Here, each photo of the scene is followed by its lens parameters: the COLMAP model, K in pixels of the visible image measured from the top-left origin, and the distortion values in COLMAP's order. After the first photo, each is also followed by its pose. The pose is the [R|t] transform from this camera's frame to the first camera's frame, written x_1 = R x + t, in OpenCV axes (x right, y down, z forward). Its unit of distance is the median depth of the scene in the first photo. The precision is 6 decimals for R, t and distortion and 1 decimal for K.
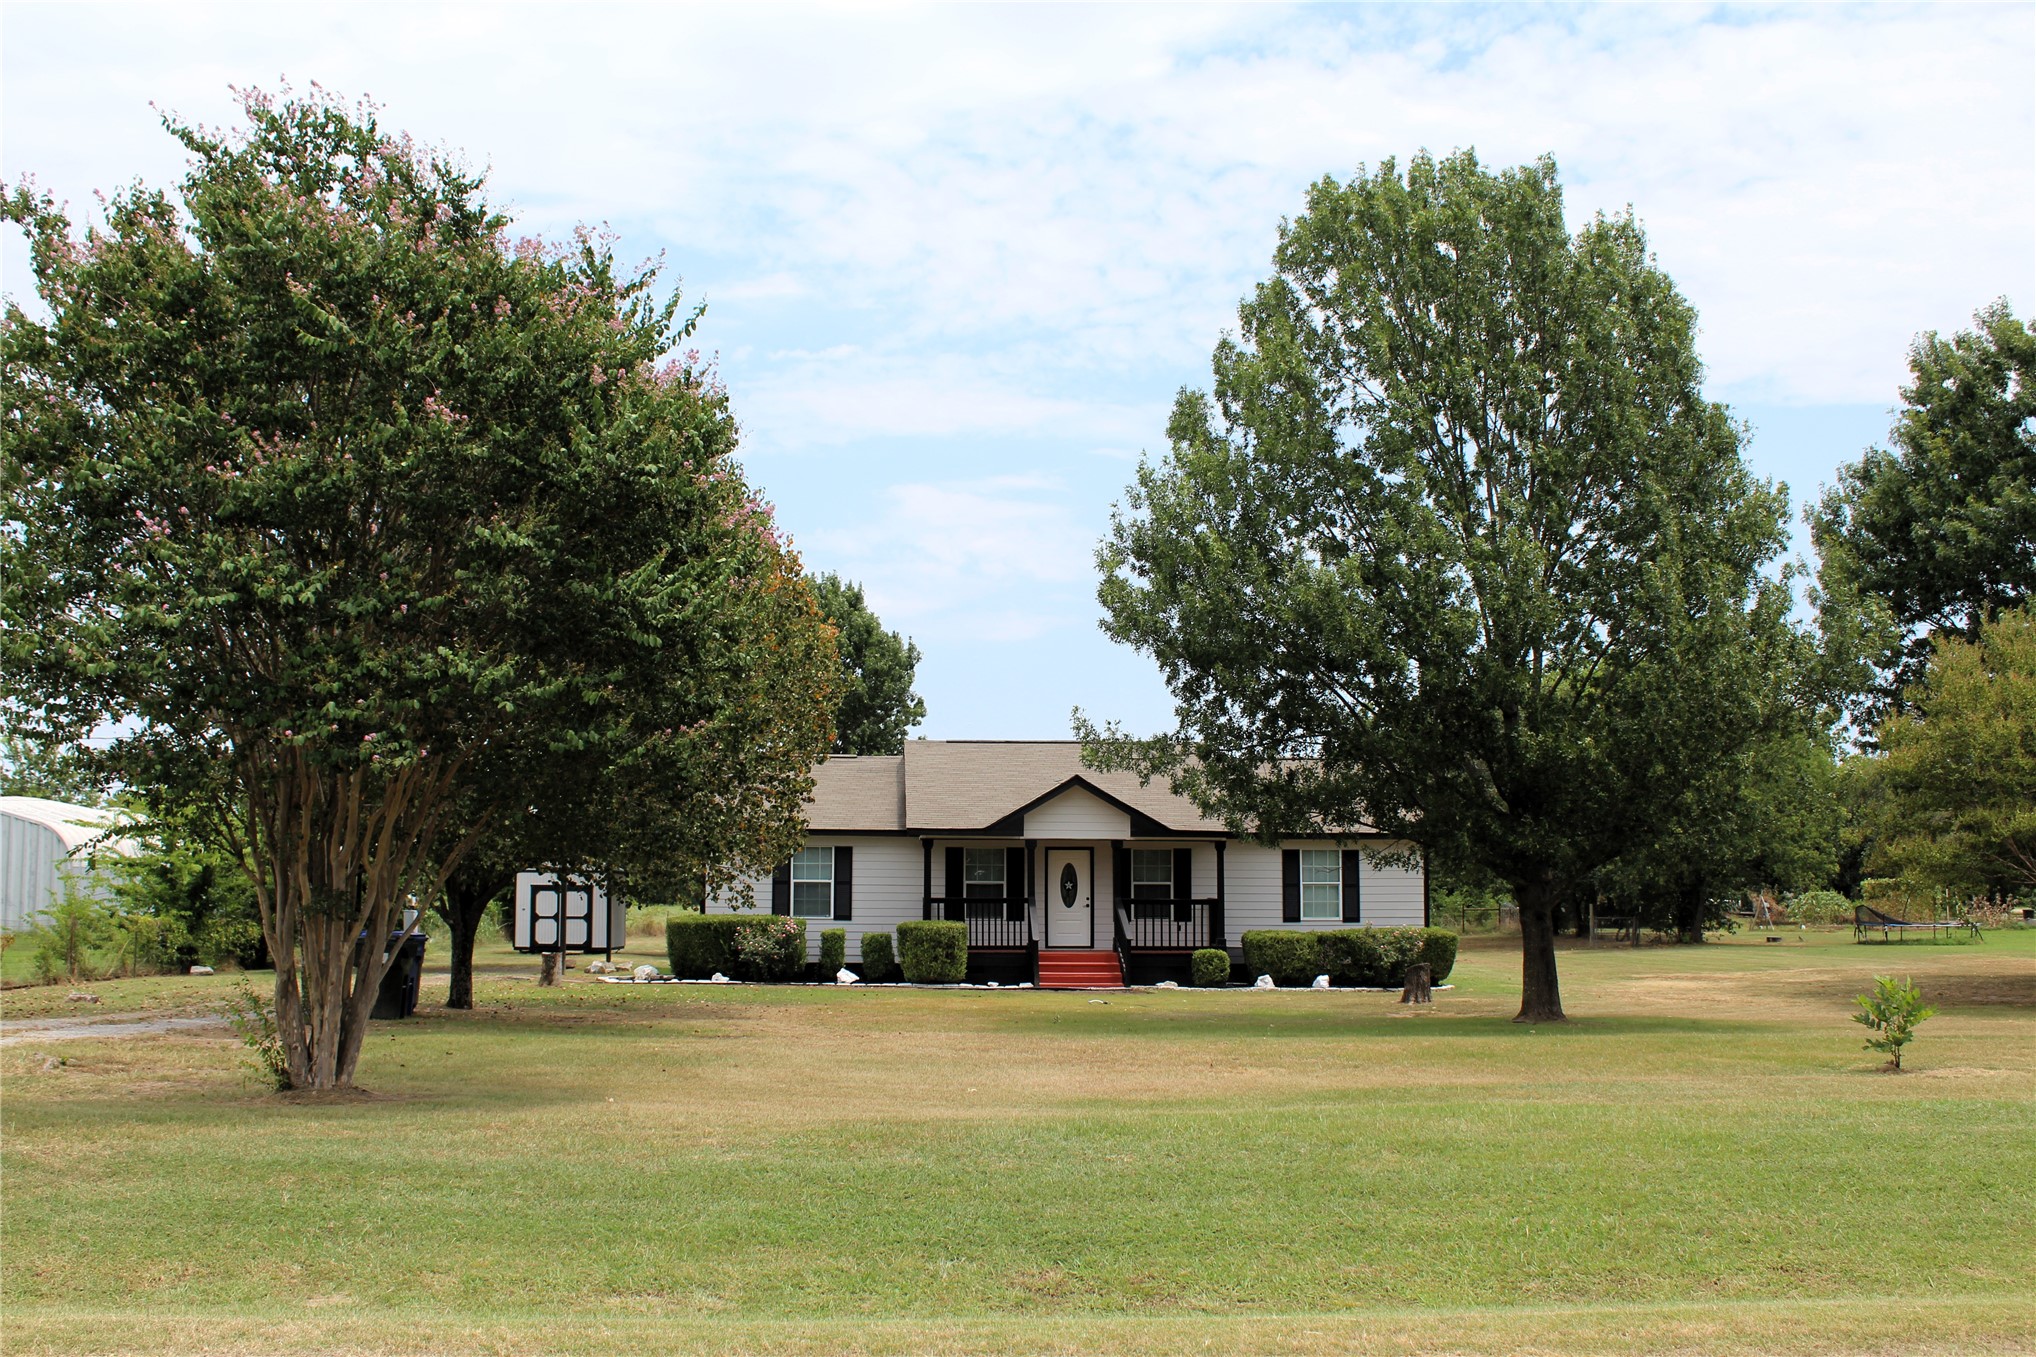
lens RADIAL K [[1972.3, 0, 983.0], [0, 1972.3, 682.4], [0, 0, 1]] dist [-0.108459, 0.000000]
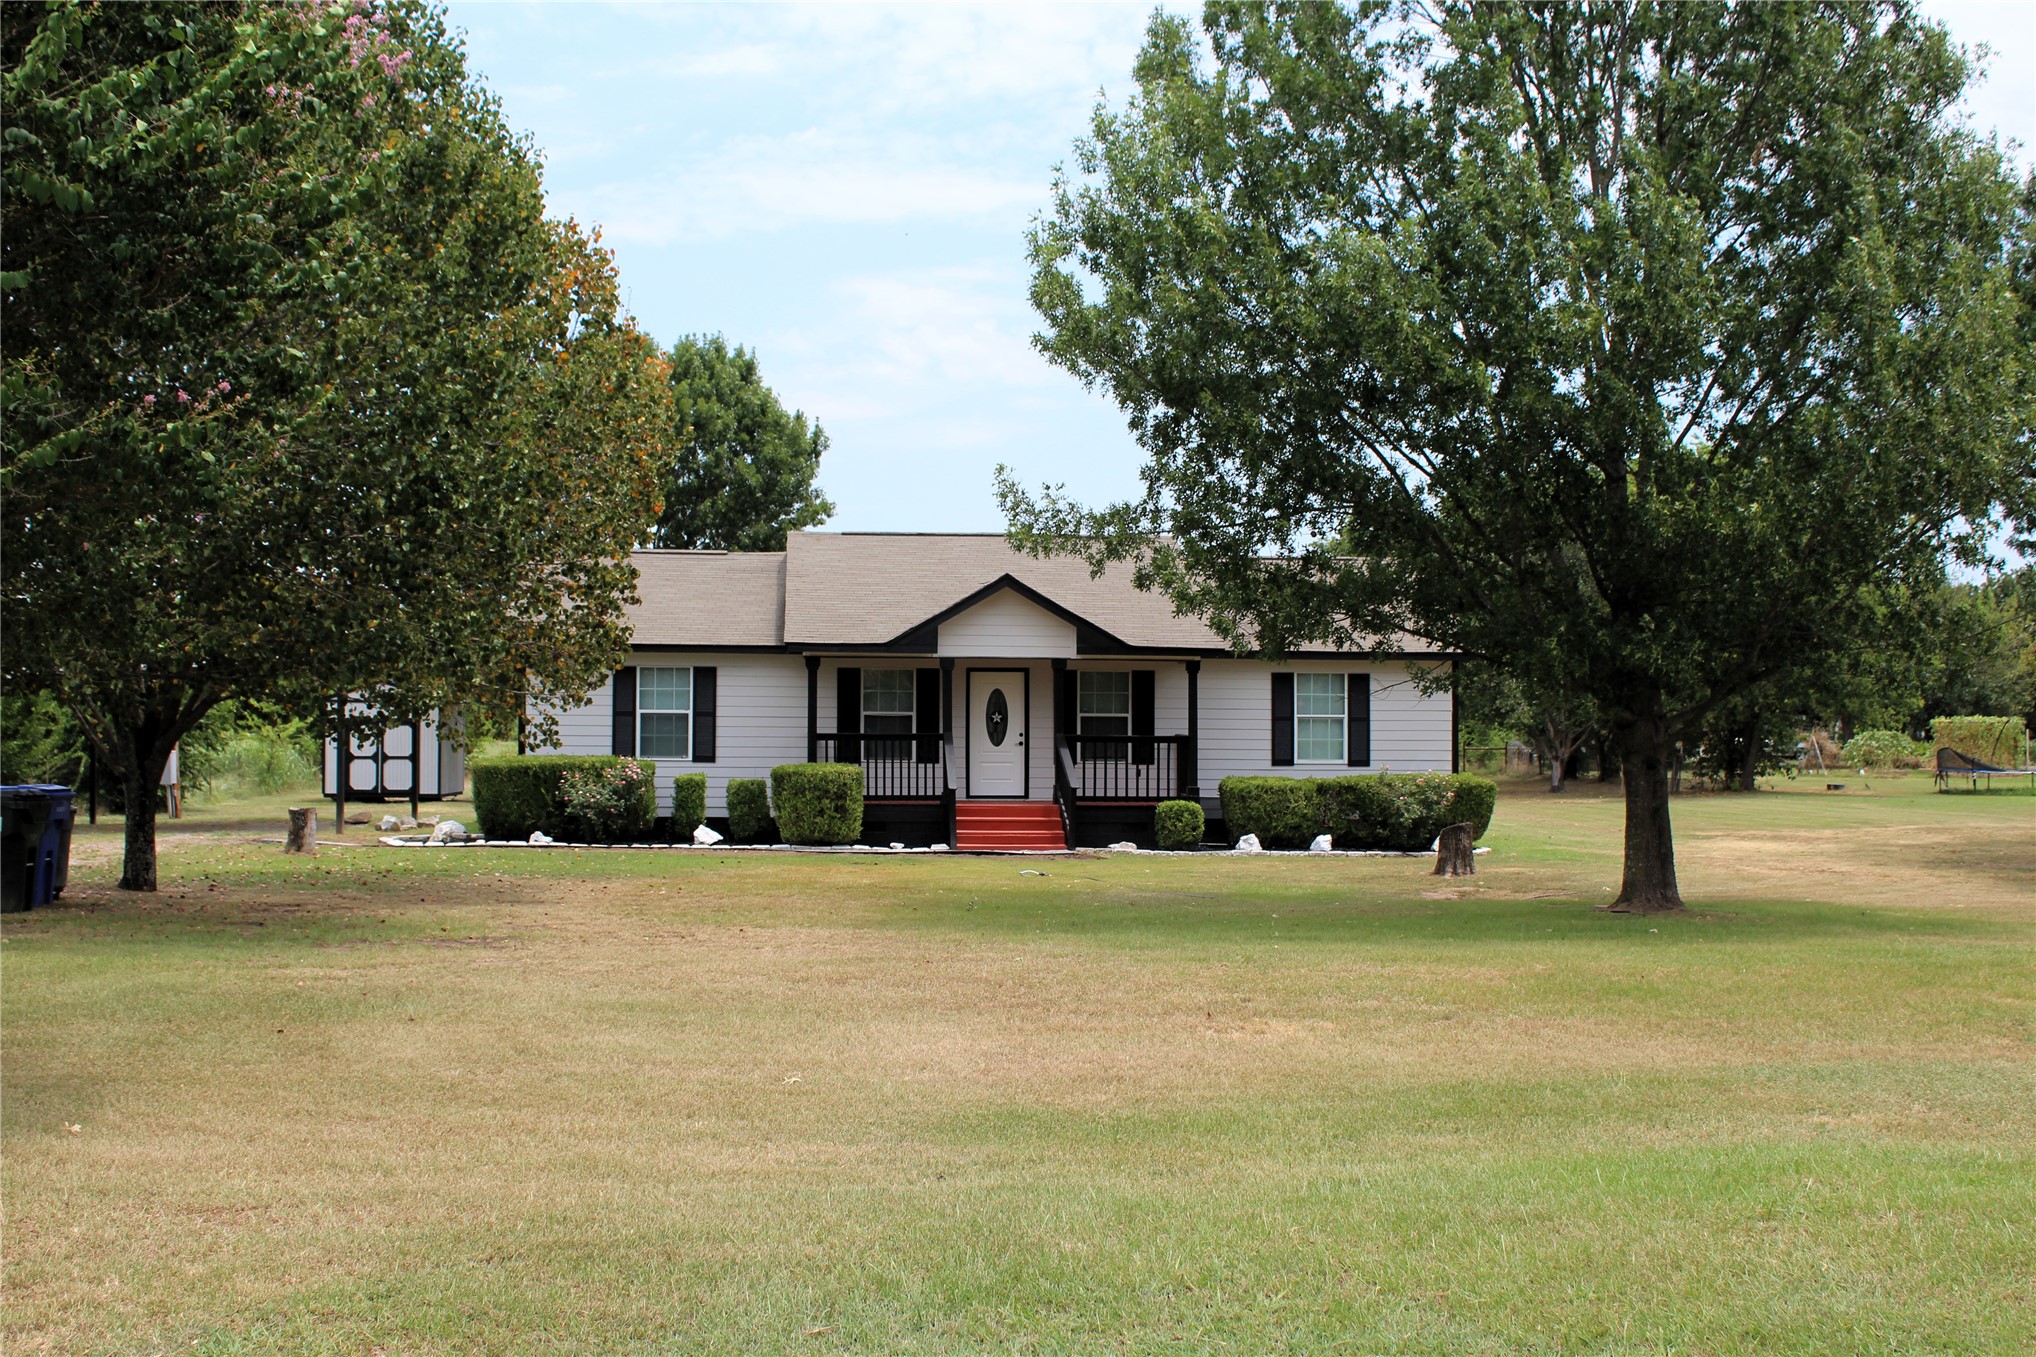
lens RADIAL K [[2180.2, 0, 989.0], [0, 2180.2, 679.1], [0, 0, 1]] dist [-0.062508, 0.000000]
pose [[0.999415, 0.002159, 0.034130, 0.011572], [-0.005042, 0.996401, 0.084618, 0.016050], [-0.033824, -0.084740, 0.995829, 0.152953]]
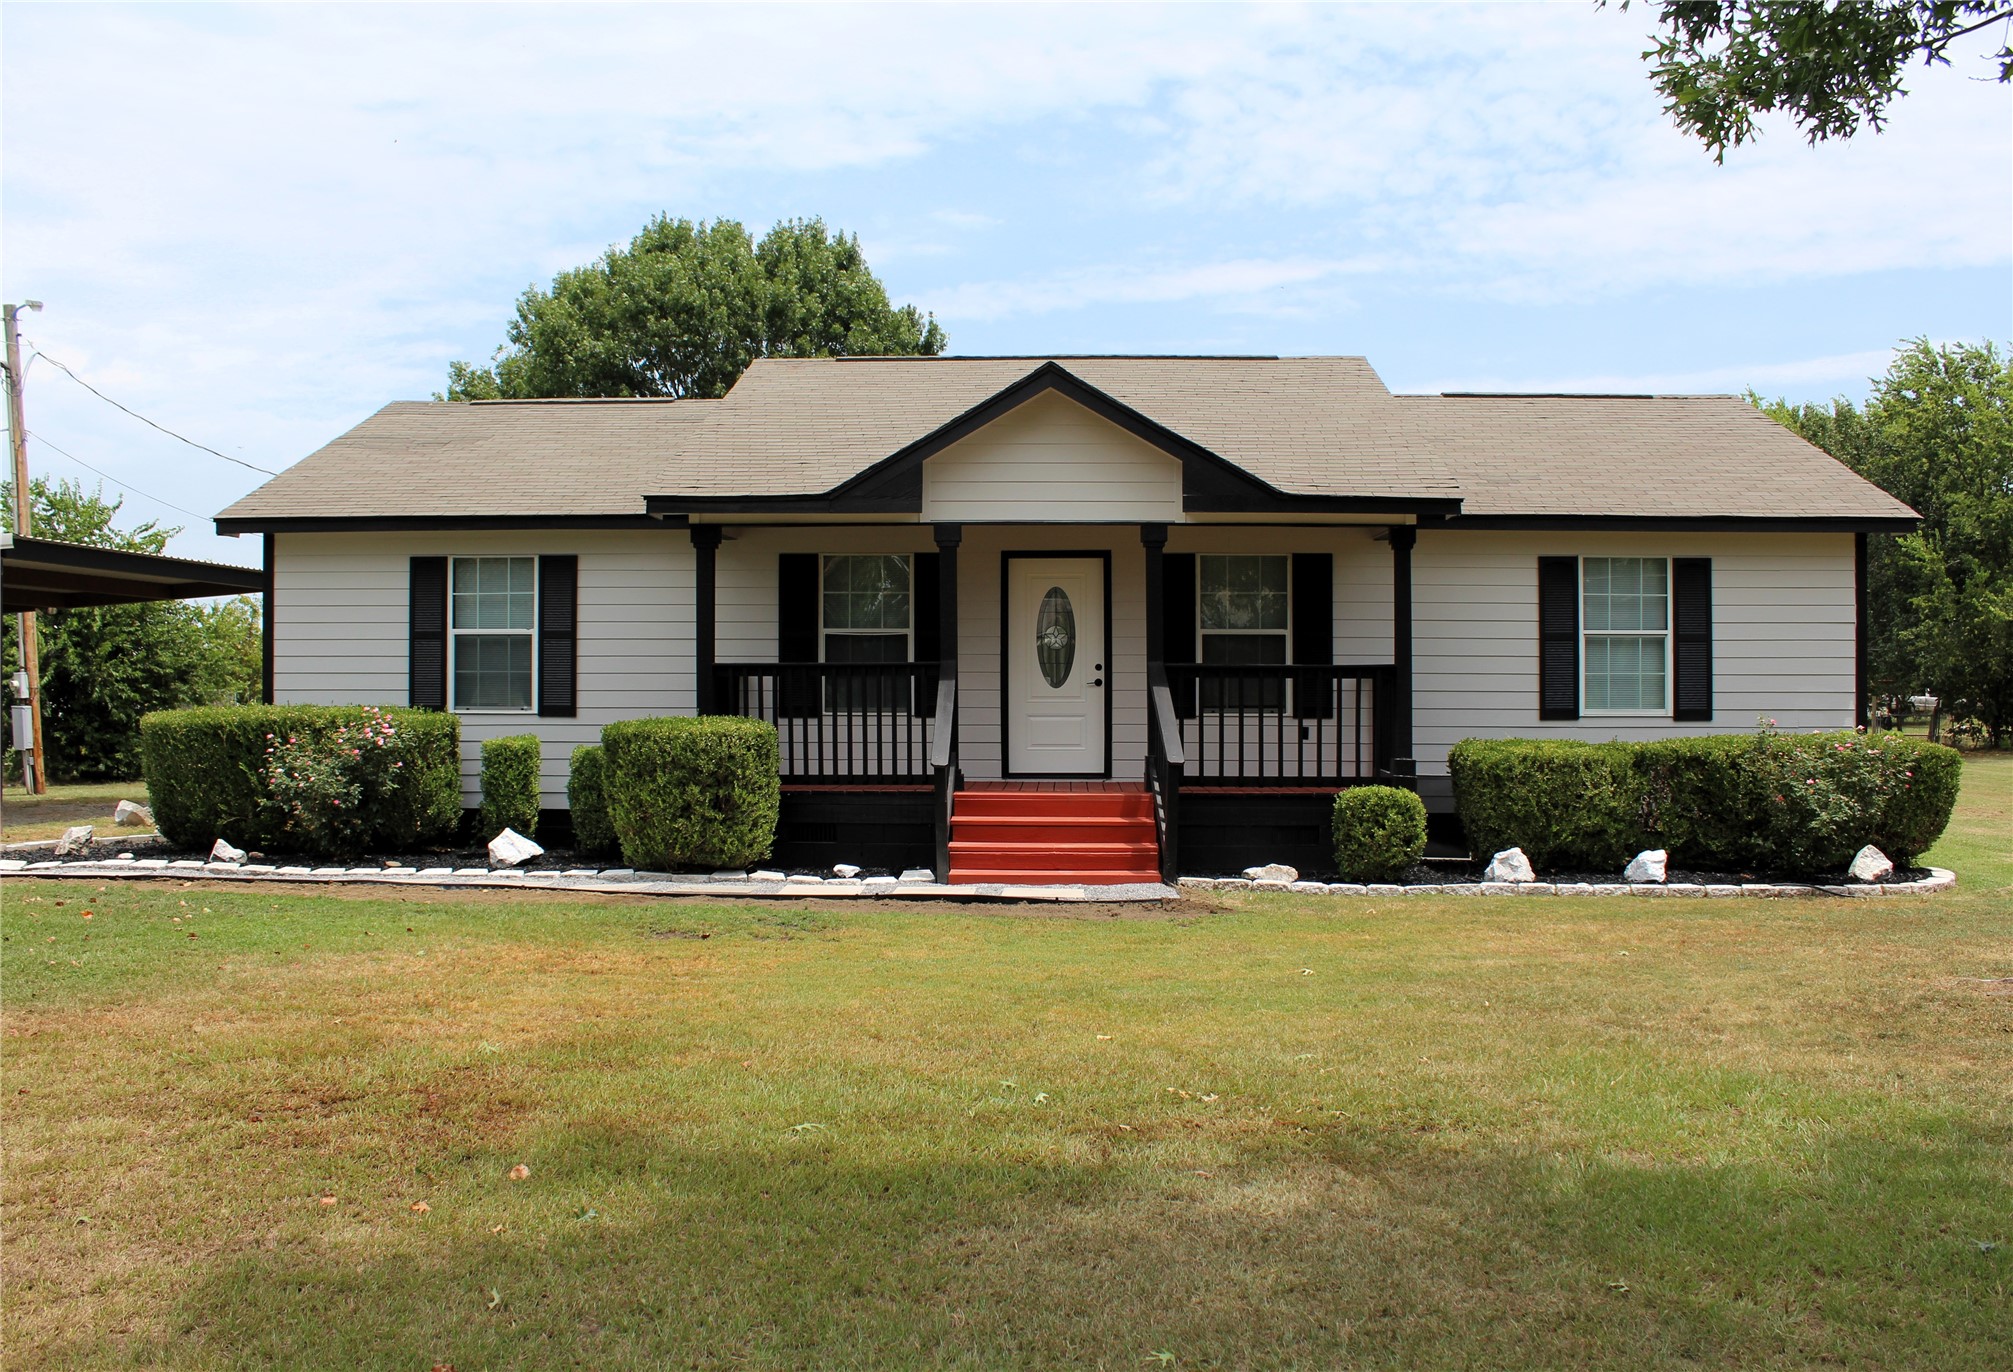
lens RADIAL K [[1720.5, 0, 996.5], [0, 1720.5, 704.2], [0, 0, 1]] dist [-0.103507, -0.004331]
pose [[0.996014, -0.002617, -0.089157, 0.067680], [0.012637, 0.993627, 0.112005, 0.077338], [0.088296, -0.112685, 0.989700, 0.636973]]
